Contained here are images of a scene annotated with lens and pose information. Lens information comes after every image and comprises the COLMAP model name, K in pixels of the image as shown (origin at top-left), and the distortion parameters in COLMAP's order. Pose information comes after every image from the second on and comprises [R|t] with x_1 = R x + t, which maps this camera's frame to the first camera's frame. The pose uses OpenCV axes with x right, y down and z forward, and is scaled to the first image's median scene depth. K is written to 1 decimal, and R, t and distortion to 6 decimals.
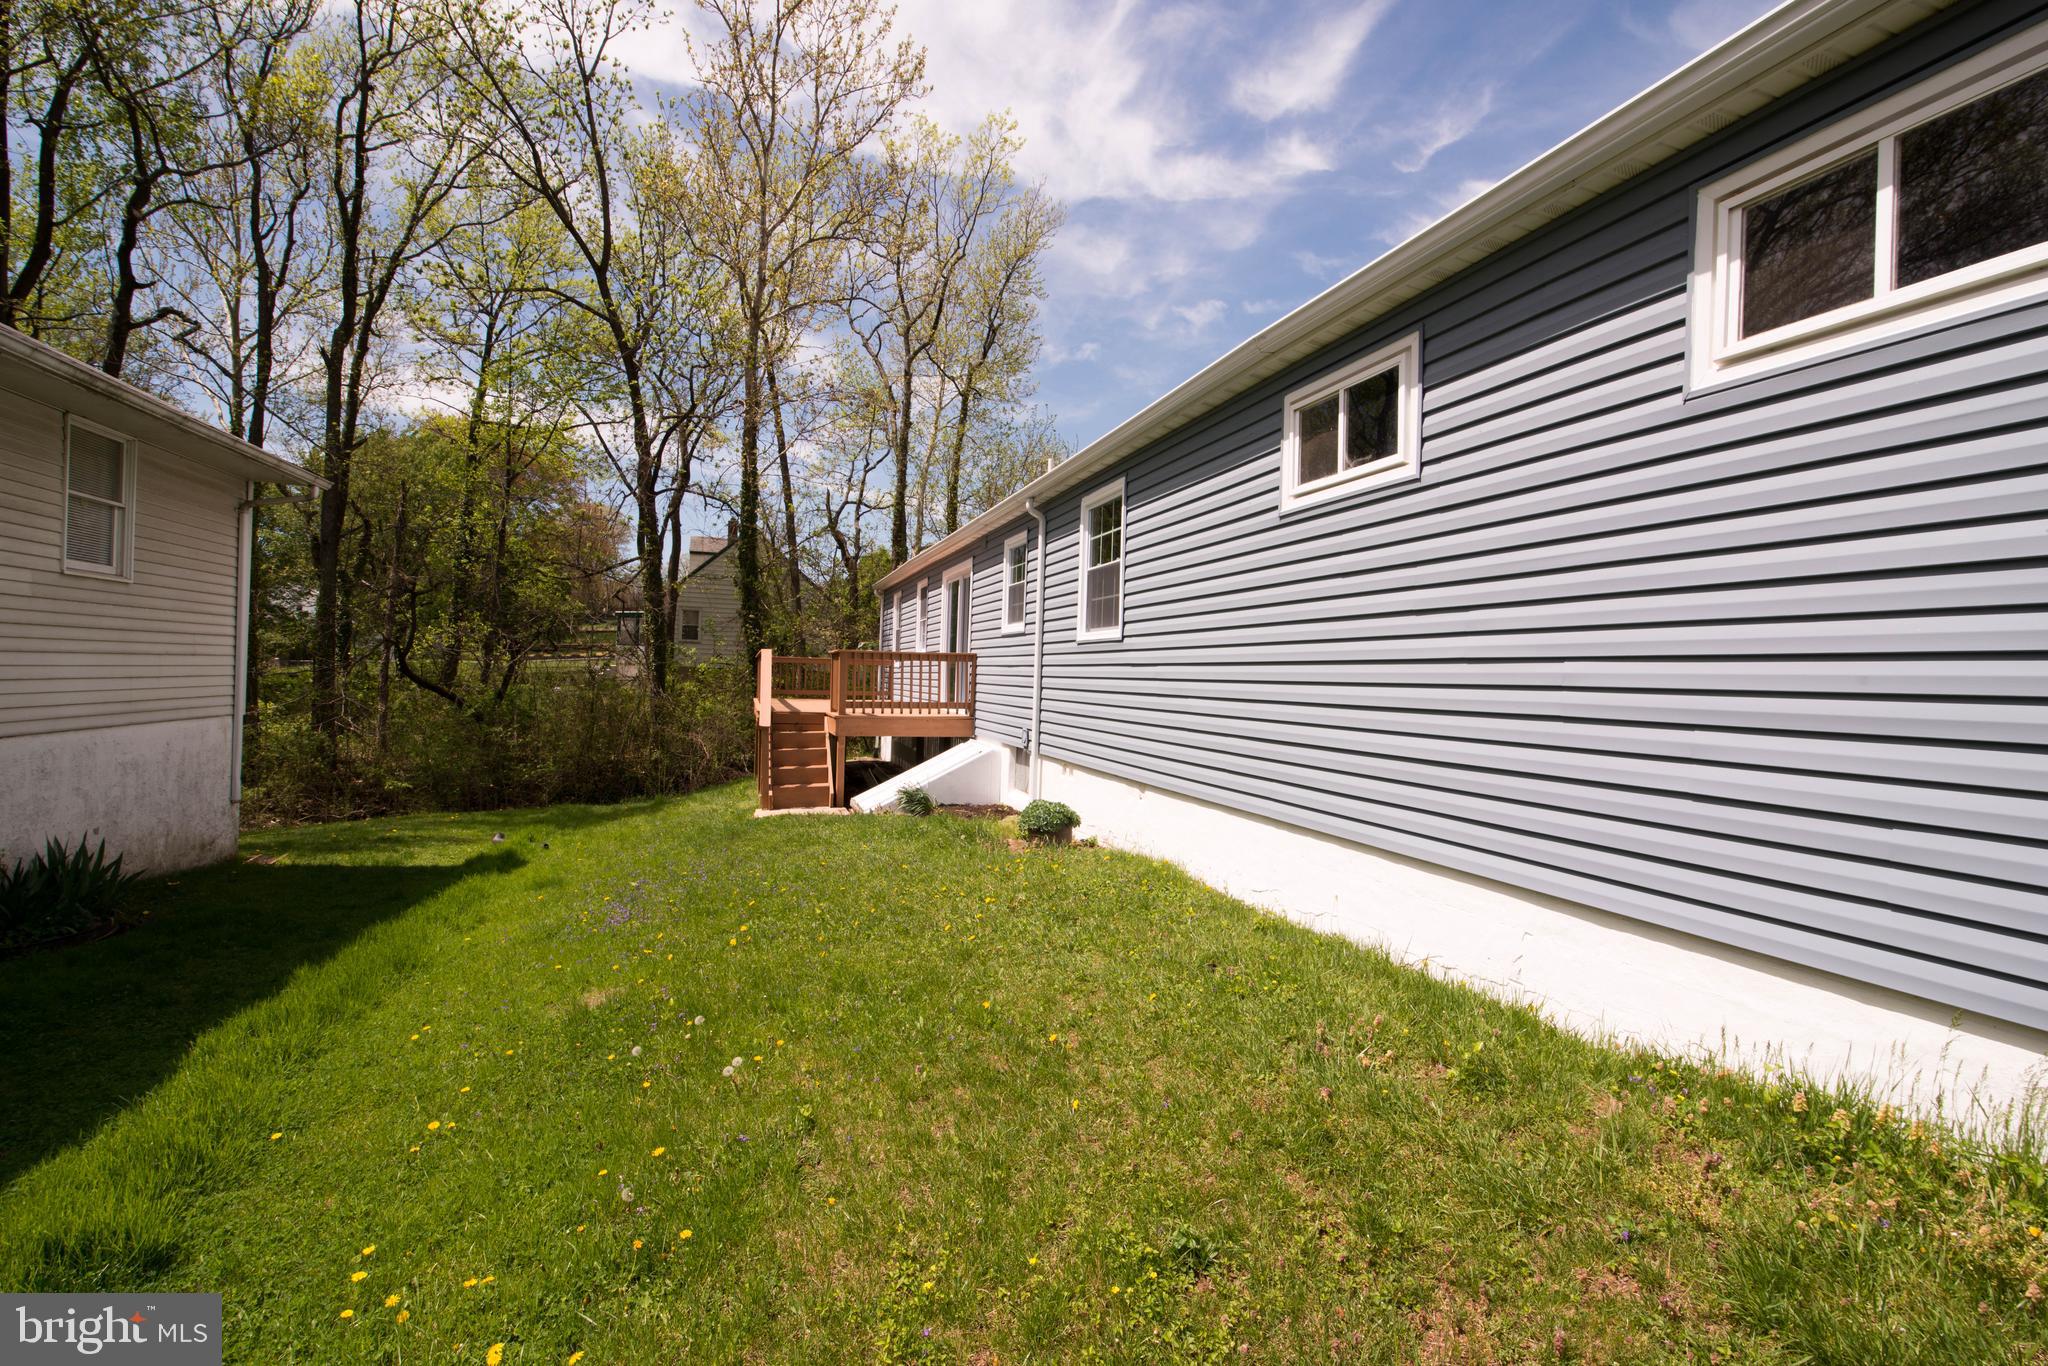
lens RADIAL K [[967.4, 0, 1015.6], [0, 967.4, 681.9], [0, 0, 1]] dist [0.001726, 0.000138]
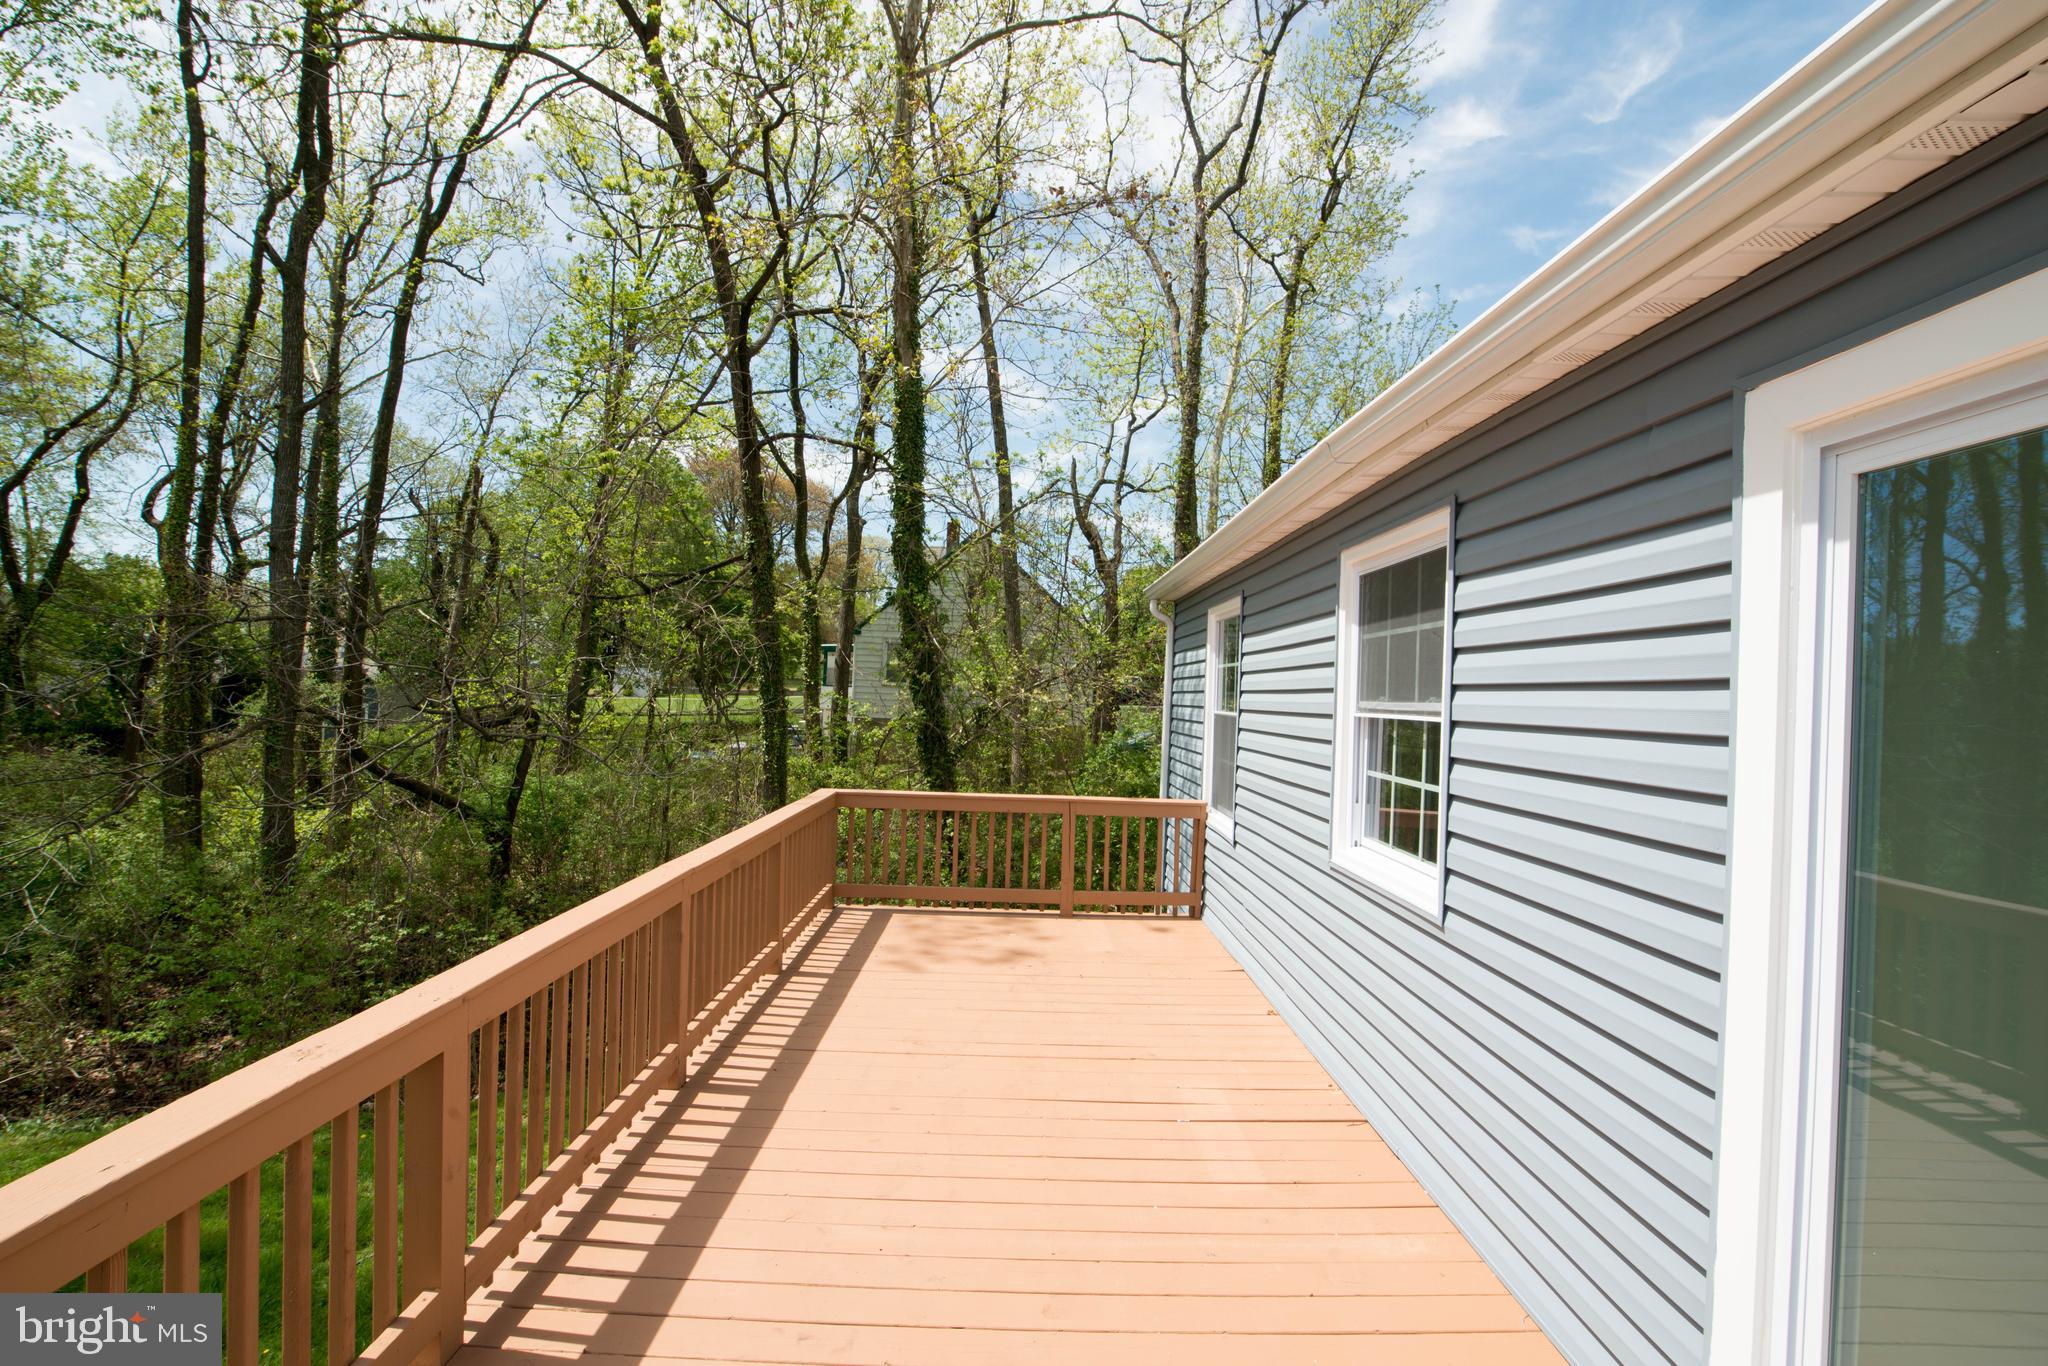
lens RADIAL K [[944.4, 0, 1025.3], [0, 944.4, 685.8], [0, 0, 1]] dist [-0.019661, 0.000849]
pose [[0.965100, -0.001603, -0.261877, -0.129414], [-0.003862, 0.999785, -0.020354, -0.071082], [0.261854, 0.020655, 0.964886, 0.842689]]
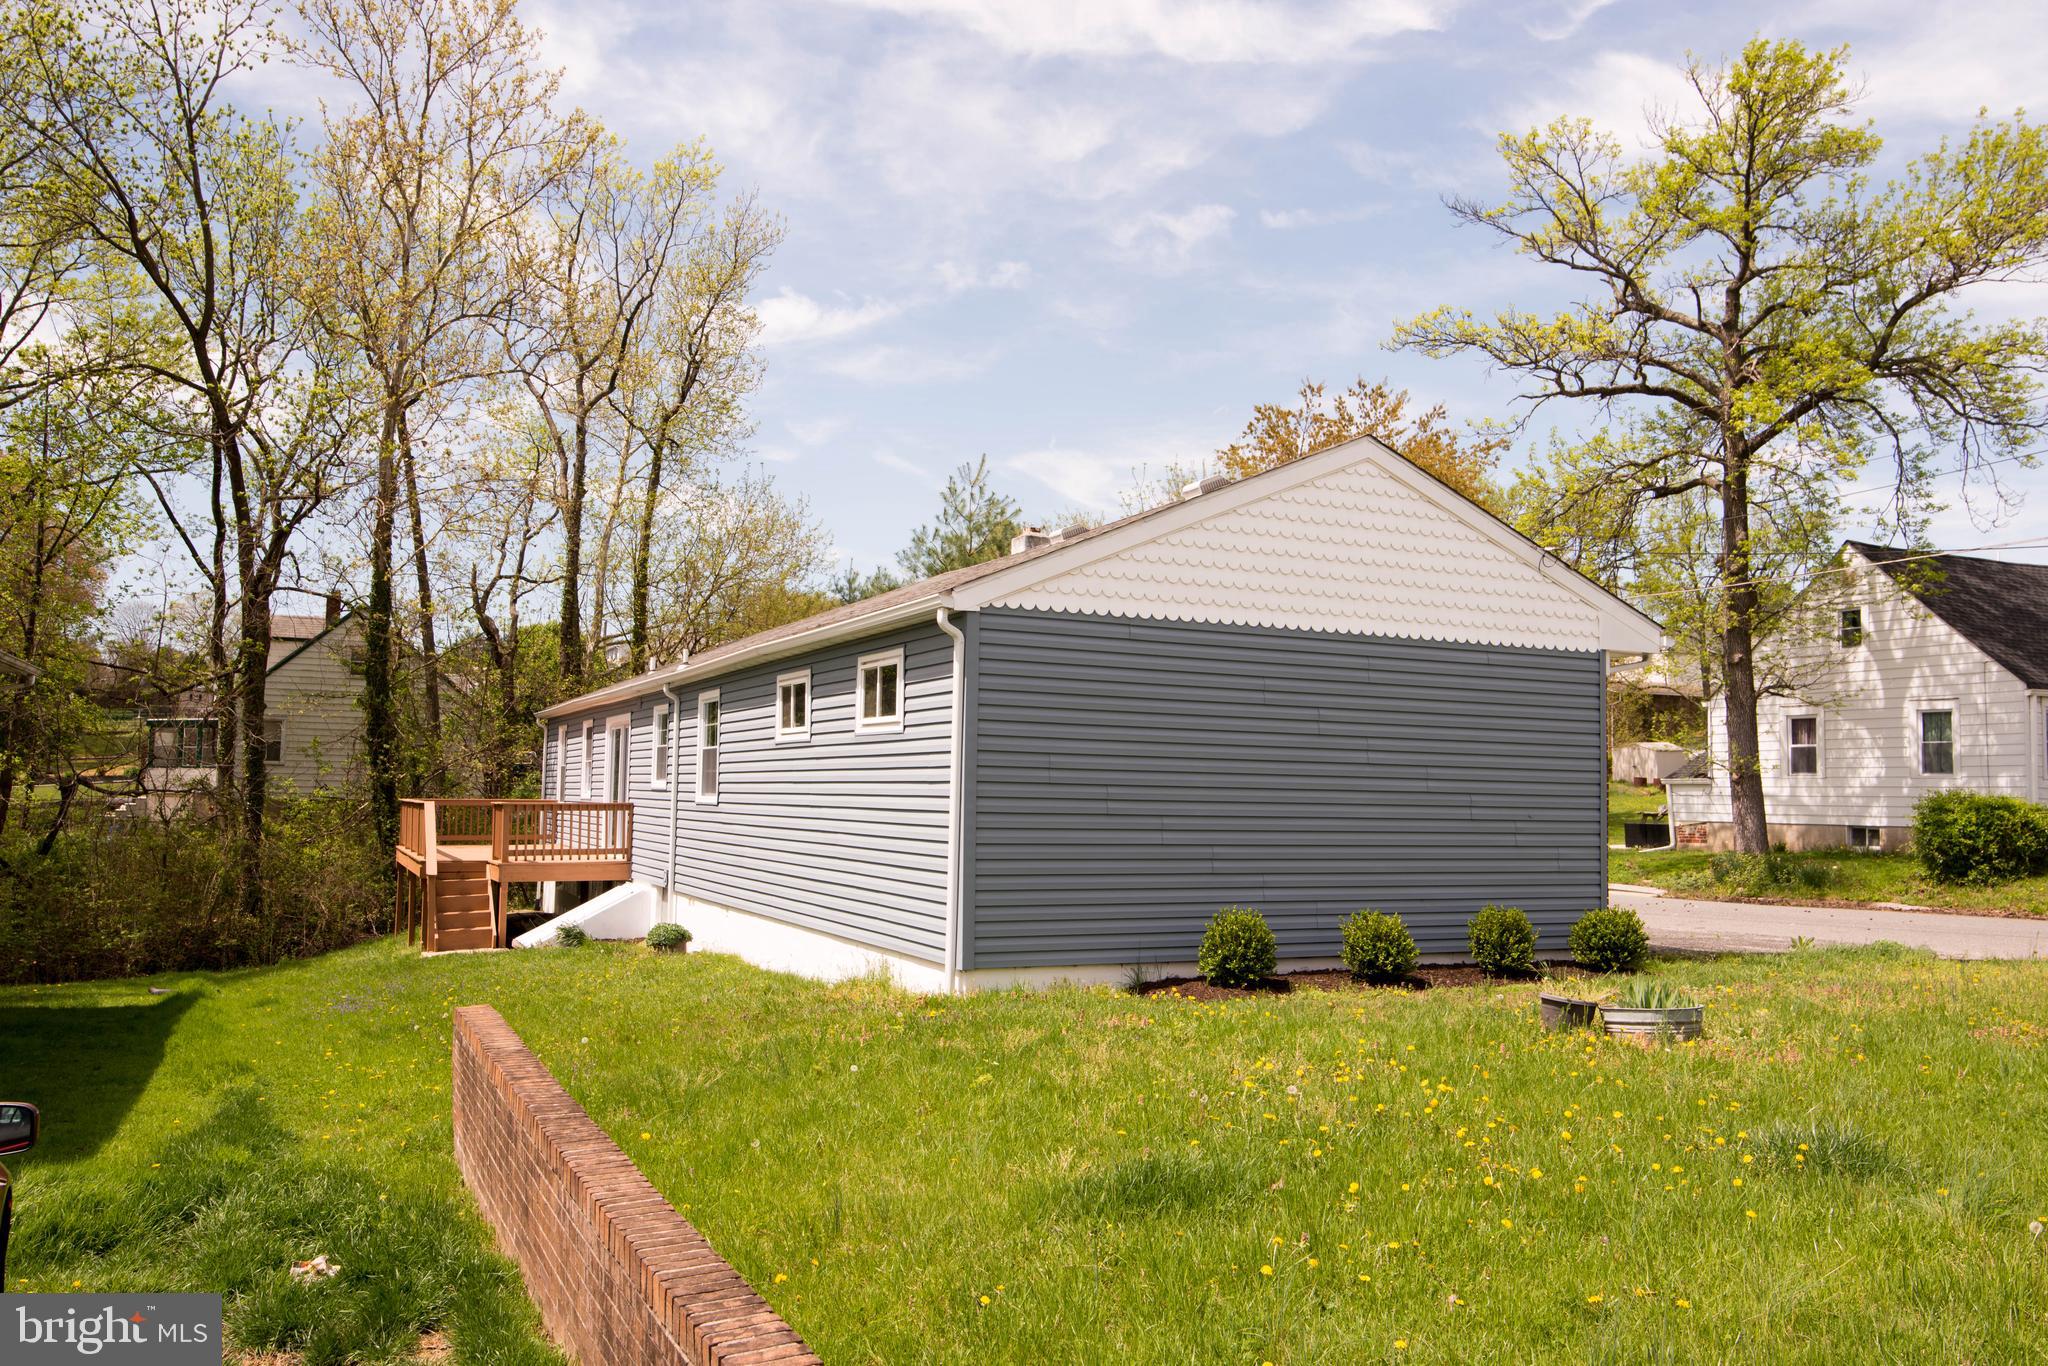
lens RADIAL K [[1576.3, 0, 1026.0], [0, 1576.3, 680.5], [0, 0, 1]] dist [0.006275, -0.003750]
pose [[0.987819, -0.006422, 0.155472, 0.090923], [0.017928, 0.997191, -0.072722, -0.022266], [-0.154568, 0.074624, 0.985160, -0.621141]]
